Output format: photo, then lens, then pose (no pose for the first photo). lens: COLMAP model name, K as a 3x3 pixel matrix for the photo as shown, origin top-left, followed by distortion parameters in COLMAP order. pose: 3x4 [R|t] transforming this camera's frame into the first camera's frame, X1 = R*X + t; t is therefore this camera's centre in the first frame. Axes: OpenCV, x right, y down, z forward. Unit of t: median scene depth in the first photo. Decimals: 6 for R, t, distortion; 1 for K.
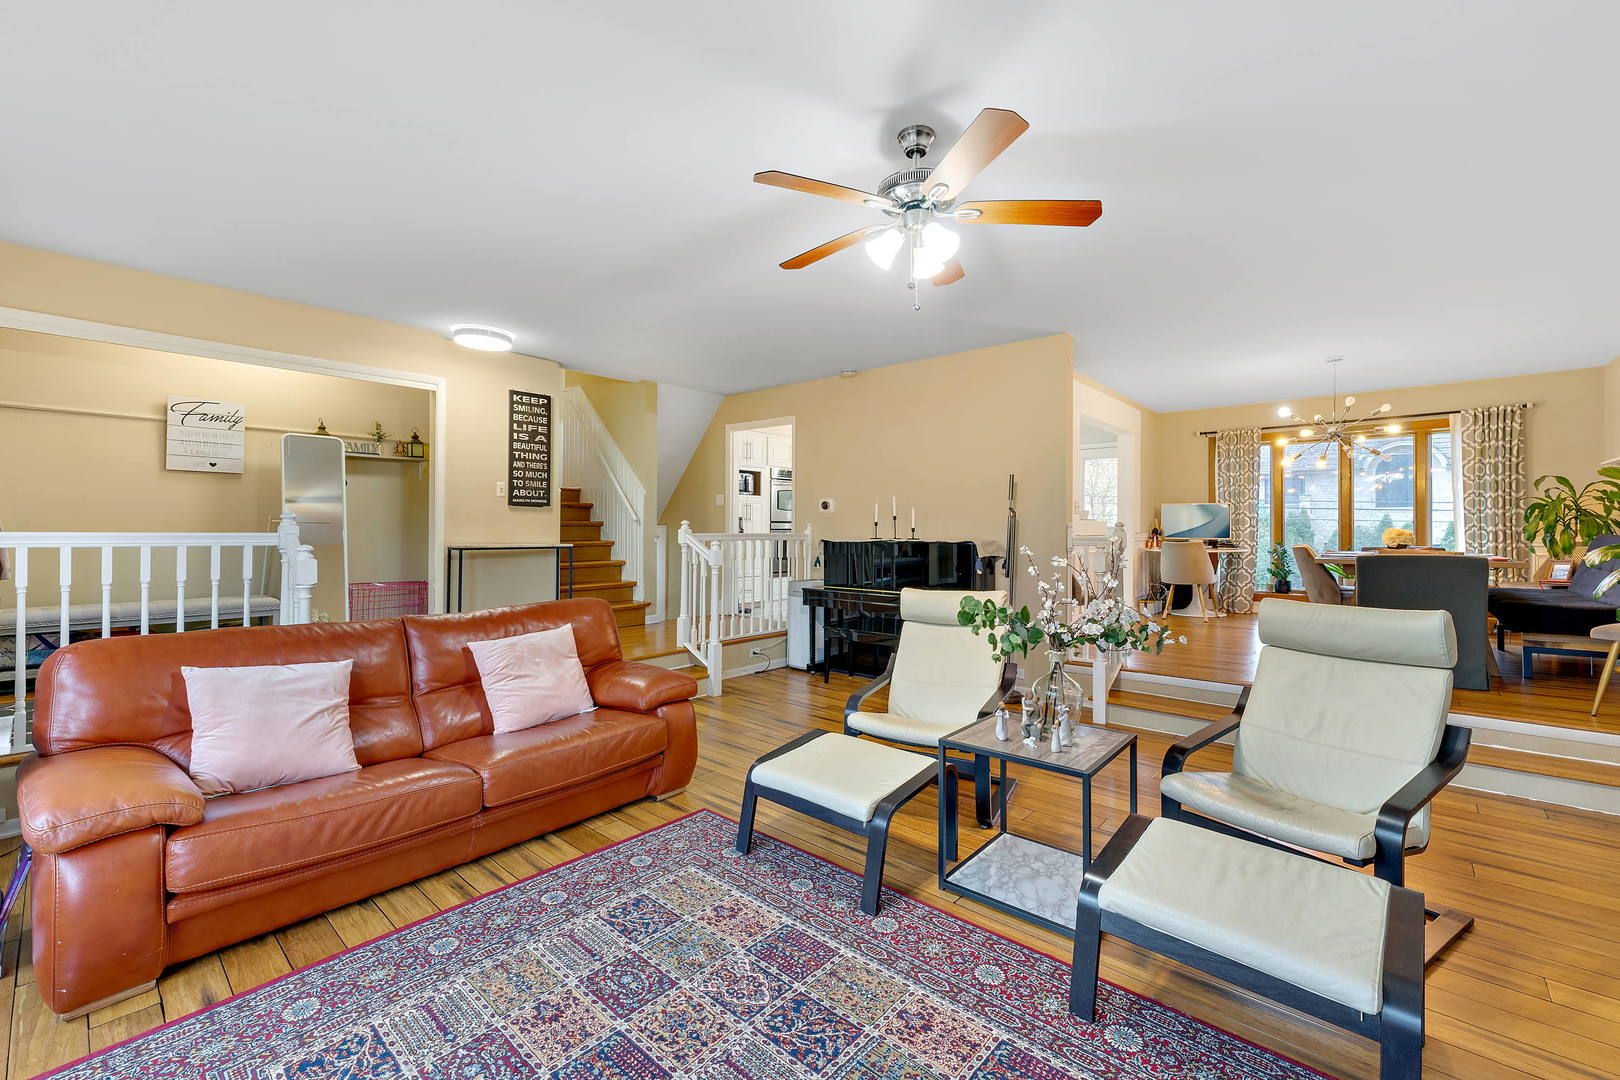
lens RADIAL K [[660.8, 0, 817.2], [0, 660.8, 527.7], [0, 0, 1]] dist [-0.001899, 0.000120]
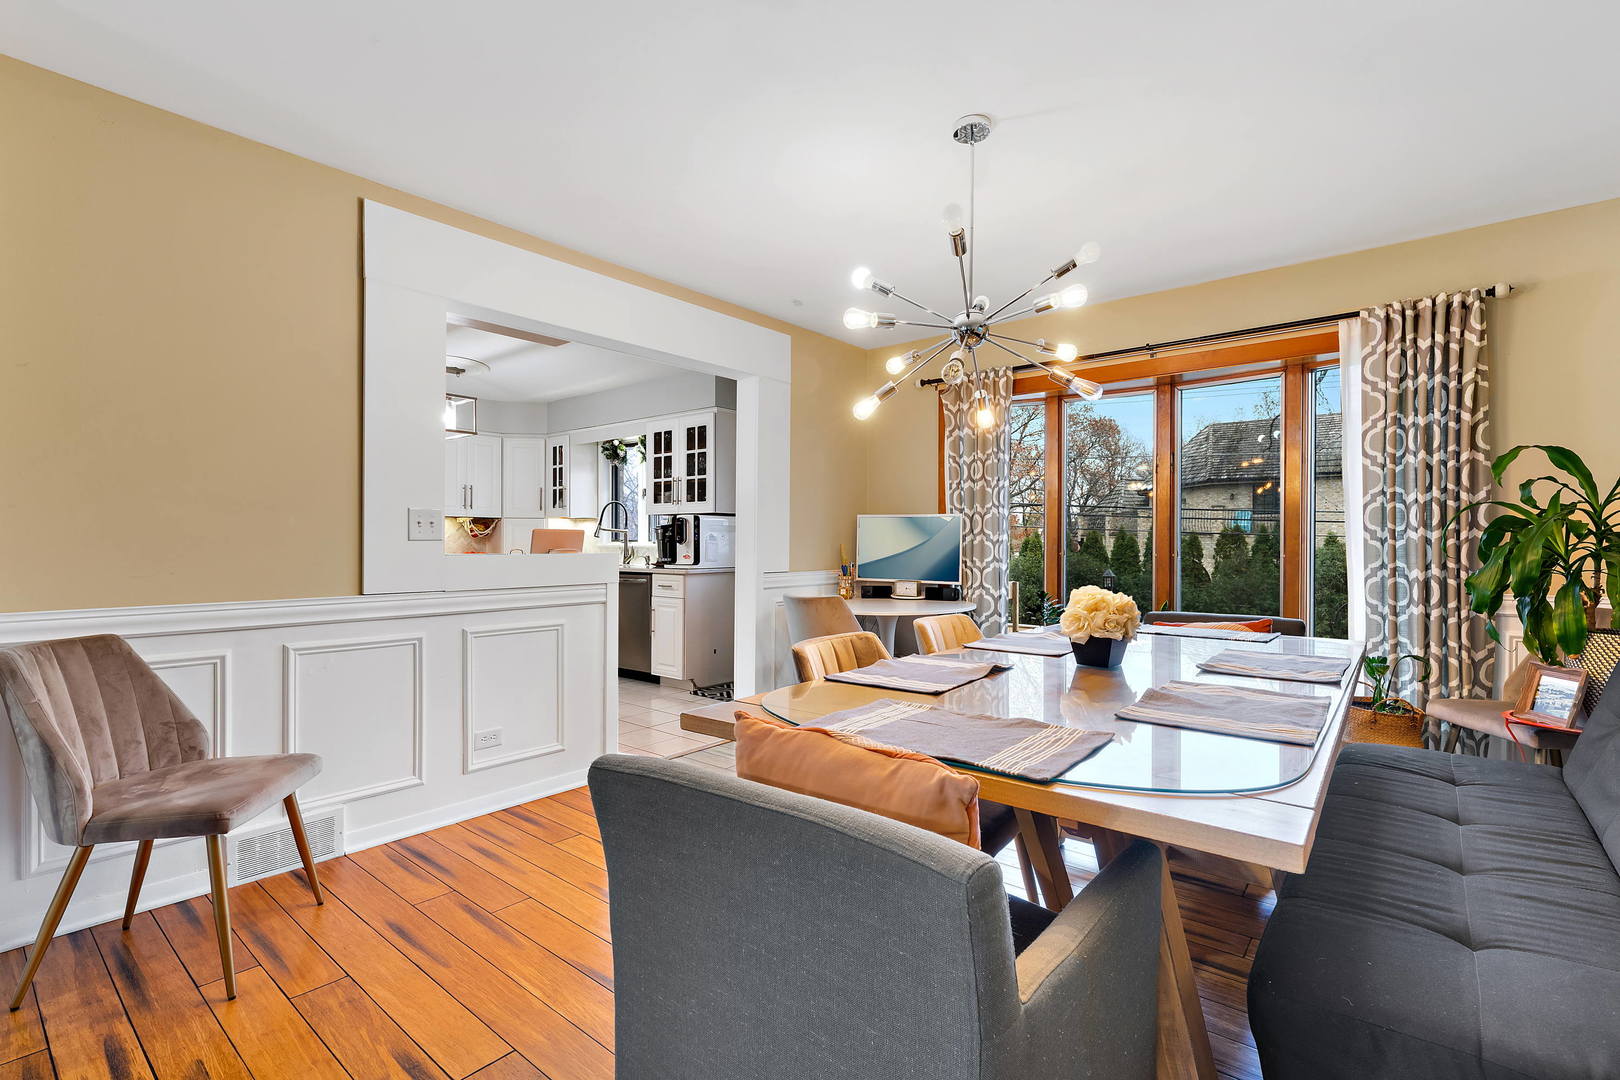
lens RADIAL K [[740.6, 0, 815.1], [0, 740.6, 547.0], [0, 0, 1]] dist [-0.001649, -0.000719]
pose [[0.999651, 0.000176, 0.026406, 0.667934], [-0.000500, 0.999924, 0.012291, -0.024849], [-0.026402, -0.012300, 0.999576, 0.568294]]
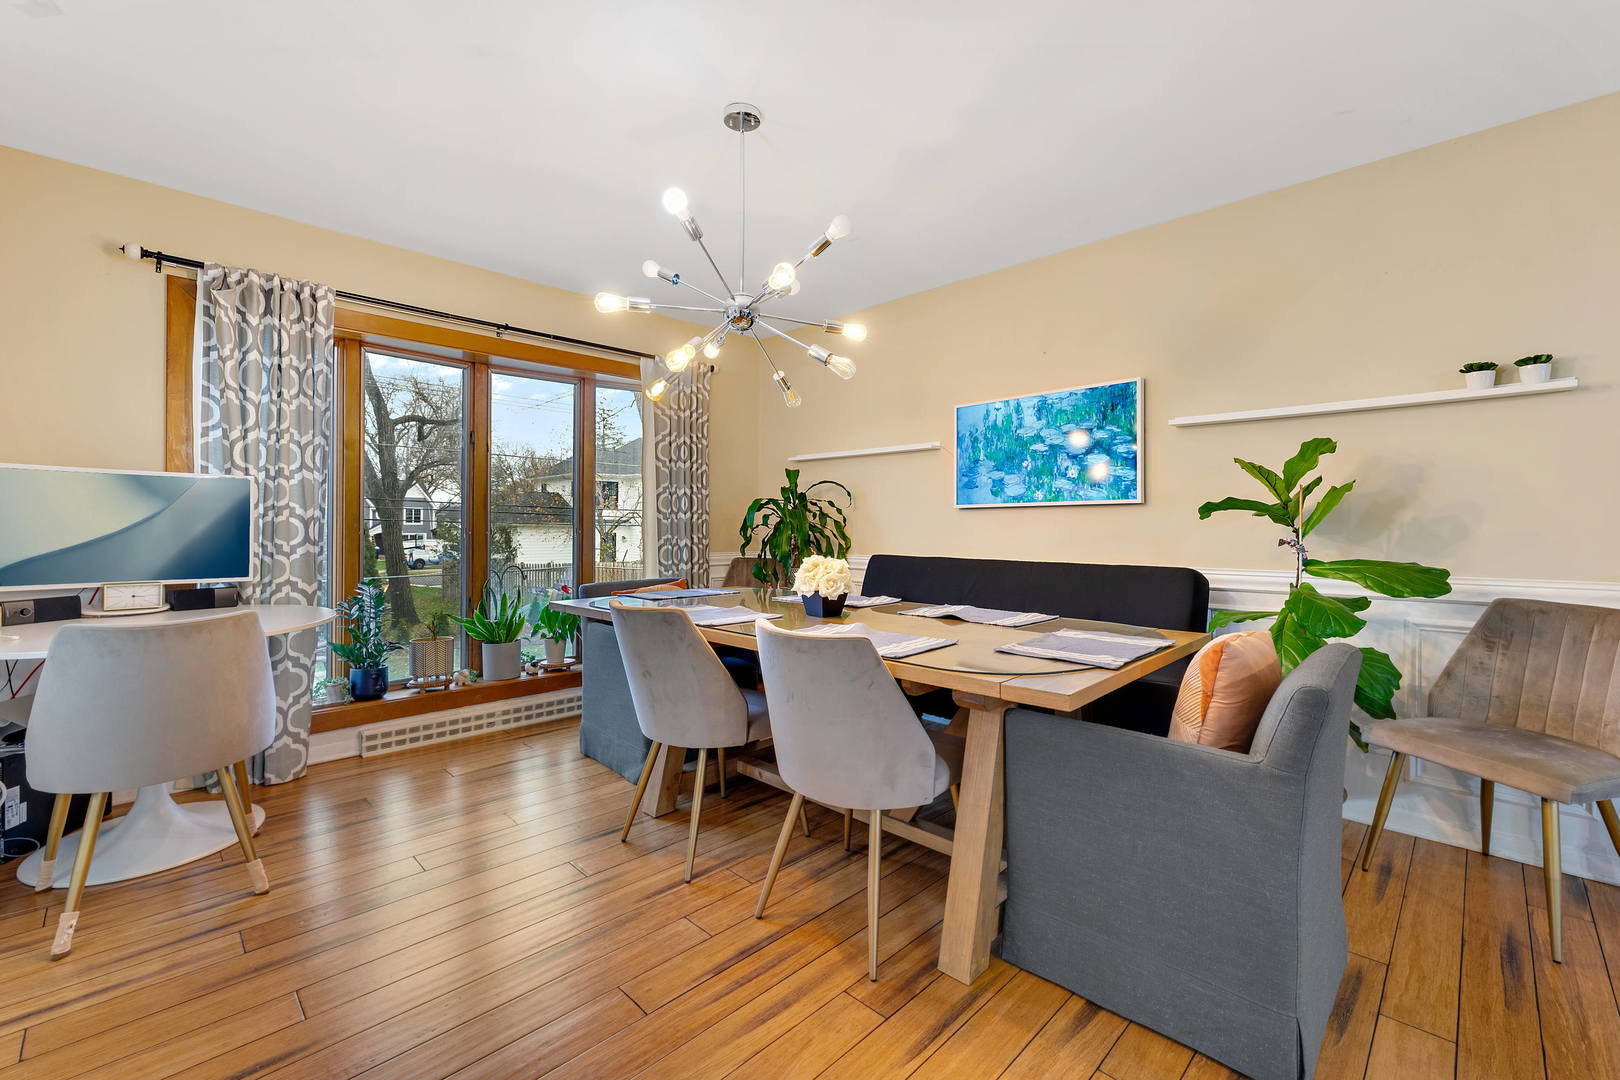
lens RADIAL K [[685.2, 0, 812.7], [0, 685.2, 526.1], [0, 0, 1]] dist [-0.001735, -0.000109]
pose [[0.064919, -0.002264, 0.997888, 0.377511], [-0.010641, 0.999939, 0.002961, -0.020654], [-0.997834, -0.010810, 0.064891, 0.914185]]
